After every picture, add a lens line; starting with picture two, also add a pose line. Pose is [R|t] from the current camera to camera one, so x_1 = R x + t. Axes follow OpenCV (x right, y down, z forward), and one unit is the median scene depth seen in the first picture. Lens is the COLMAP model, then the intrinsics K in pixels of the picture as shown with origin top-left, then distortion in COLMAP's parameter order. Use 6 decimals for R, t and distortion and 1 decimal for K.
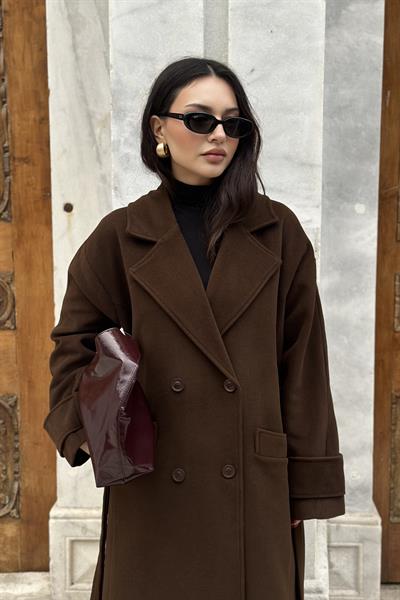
lens RADIAL K [[828.1, 0, 200.0], [0, 828.1, 300.0], [0, 0, 1]] dist [0.144733, -0.161915]
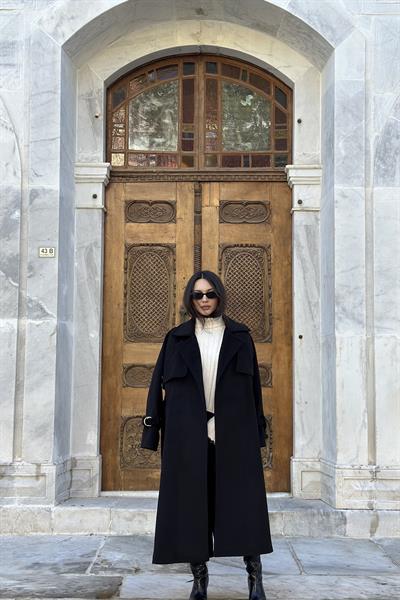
lens RADIAL K [[864.0, 0, 217.4], [0, 864.0, 293.2], [0, 0, 1]] dist [0.124474, -0.006968]
pose [[0.998711, 0.011365, 0.049461, -0.553440], [-0.001135, 0.979365, -0.202098, 0.301630], [-0.050737, 0.201782, 0.978115, -1.656271]]
